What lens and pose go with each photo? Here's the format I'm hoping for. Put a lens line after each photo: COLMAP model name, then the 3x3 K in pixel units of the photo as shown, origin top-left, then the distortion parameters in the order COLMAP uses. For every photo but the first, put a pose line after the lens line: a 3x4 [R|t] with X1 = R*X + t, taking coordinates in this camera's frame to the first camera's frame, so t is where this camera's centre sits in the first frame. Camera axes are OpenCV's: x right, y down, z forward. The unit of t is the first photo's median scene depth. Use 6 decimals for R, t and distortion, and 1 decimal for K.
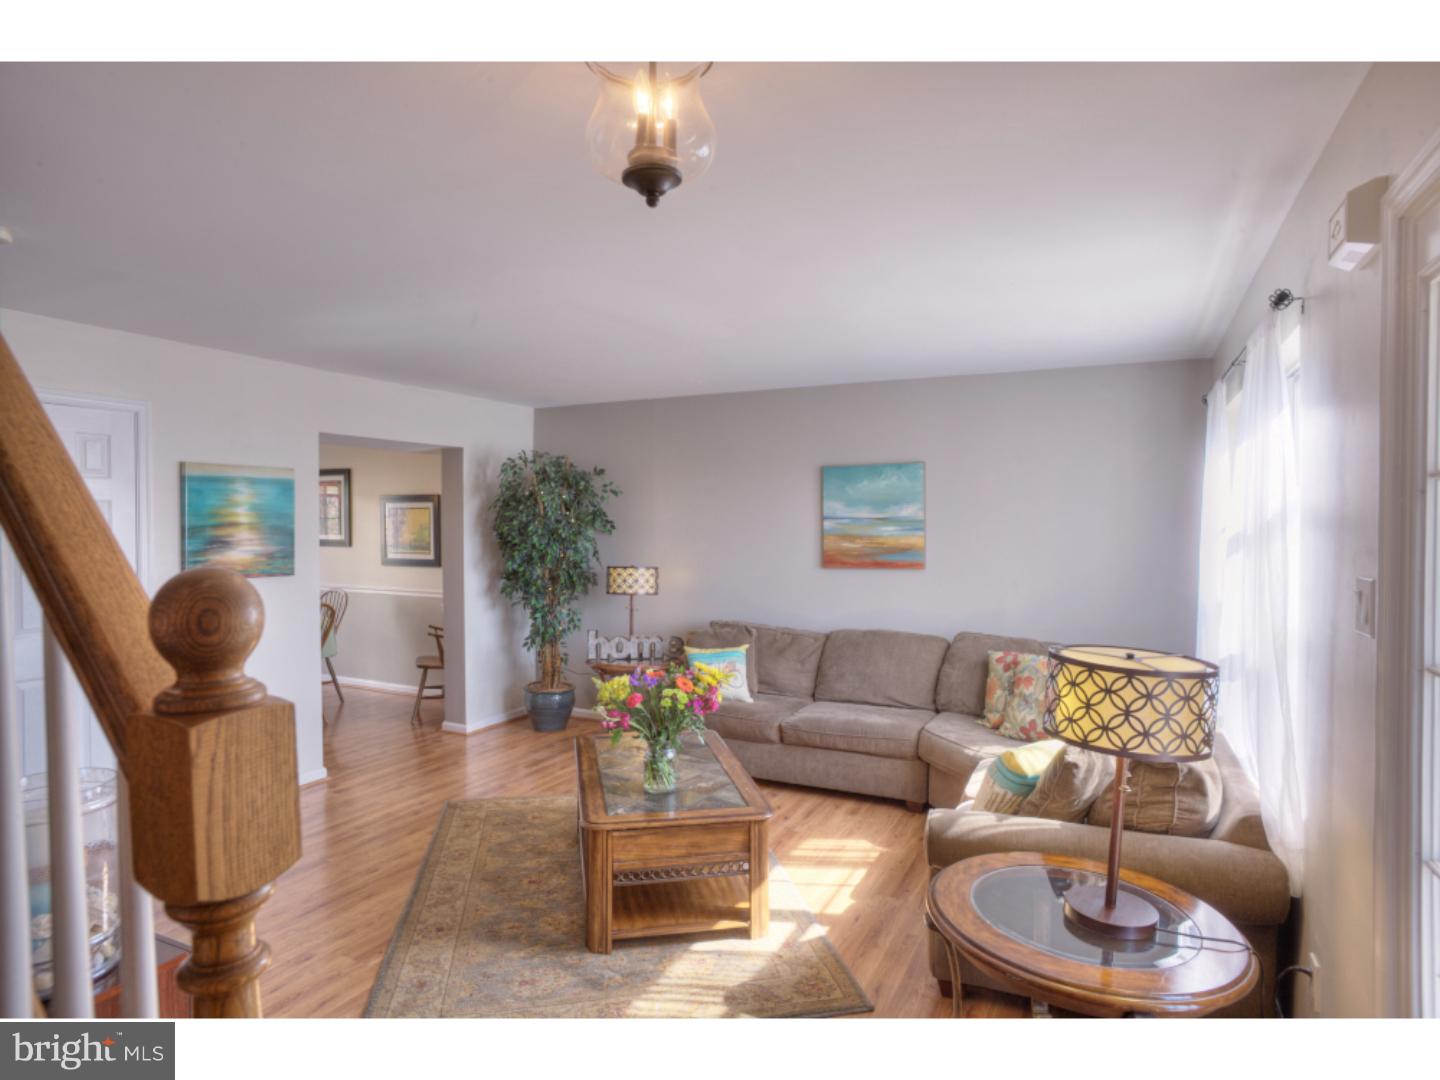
lens RADIAL K [[837.8, 0, 725.1], [0, 837.8, 538.2], [0, 0, 1]] dist [-0.089022, 0.000394]
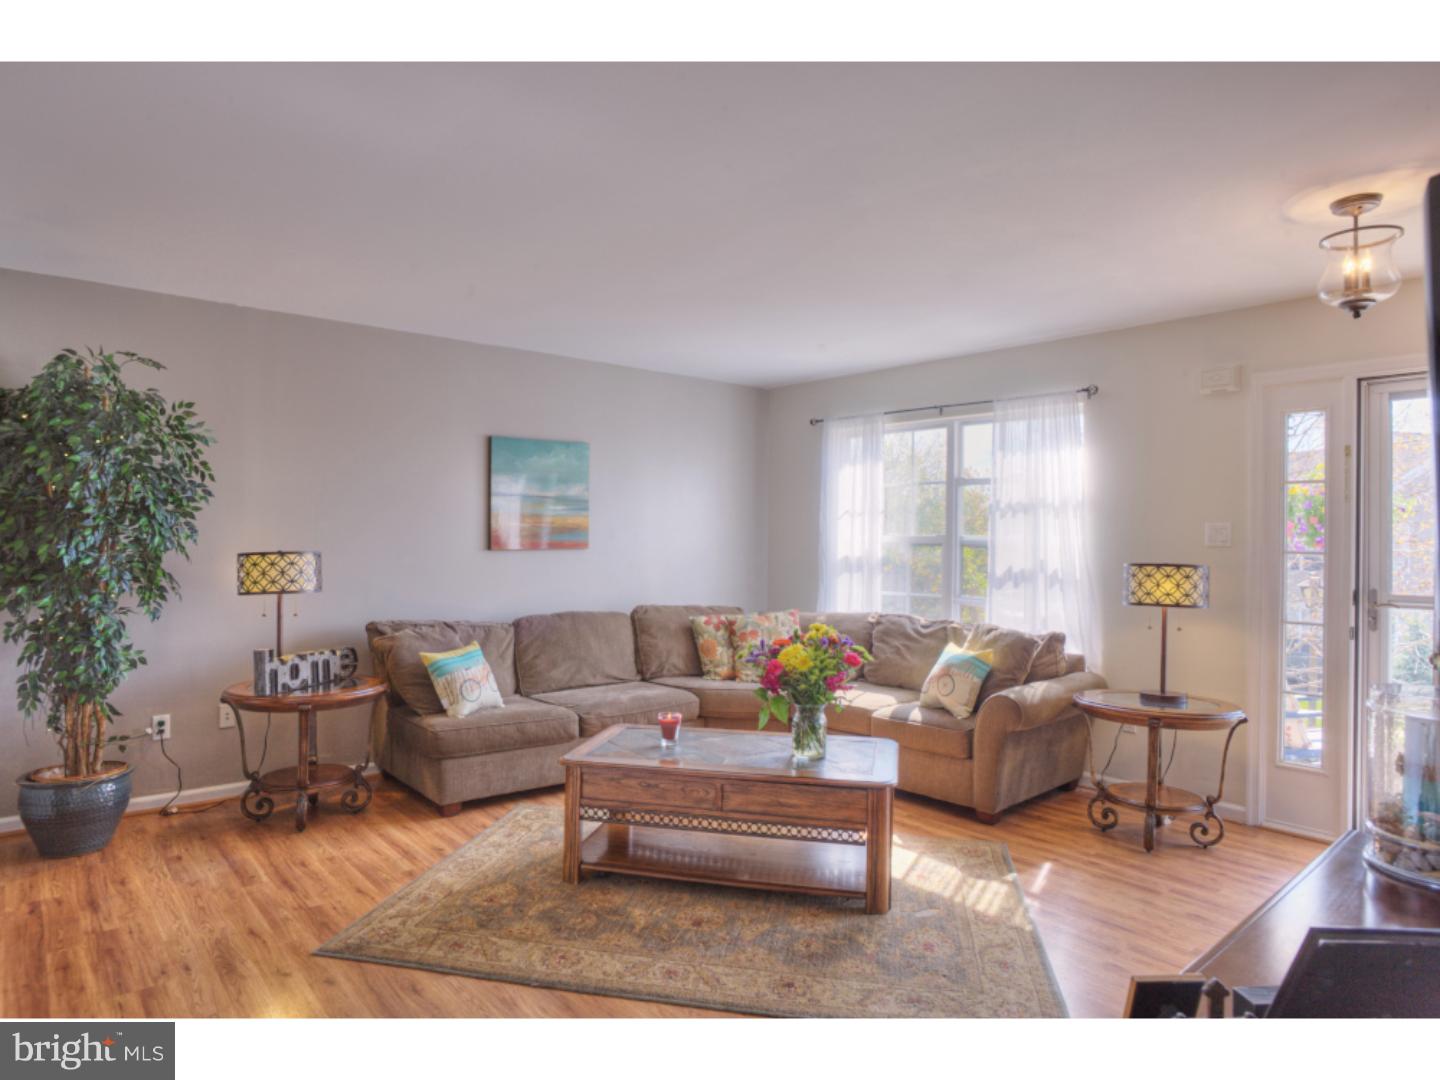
lens RADIAL K [[881.4, 0, 749.2], [0, 881.4, 544.4], [0, 0, 1]] dist [-0.014507, 0.001926]
pose [[0.362223, 0.000307, 0.932091, -0.740902], [0.010152, 0.999939, -0.004275, 0.041246], [-0.932036, 0.011011, 0.362198, 0.468148]]
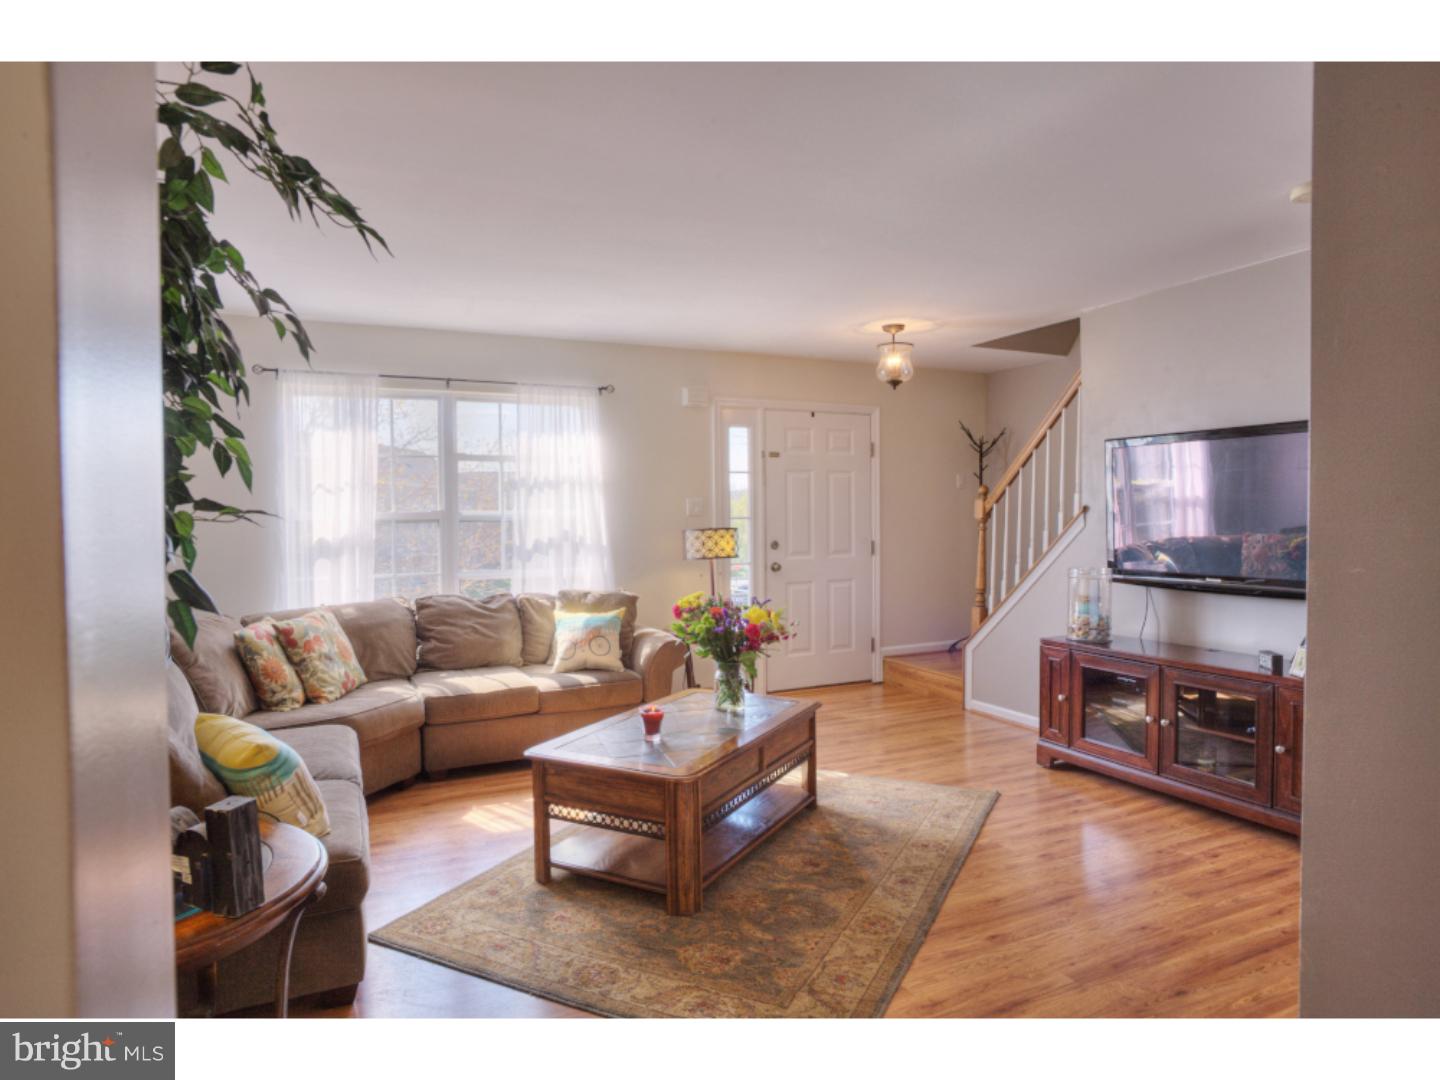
lens RADIAL K [[837.8, 0, 722.4], [0, 837.8, 541.1], [0, 0, 1]] dist [-0.089022, 0.000394]
pose [[-0.794919, -0.016833, 0.606481, -0.505685], [0.023357, 0.998025, 0.058314, 0.012466], [-0.606265, 0.060521, -0.792956, 1.278360]]
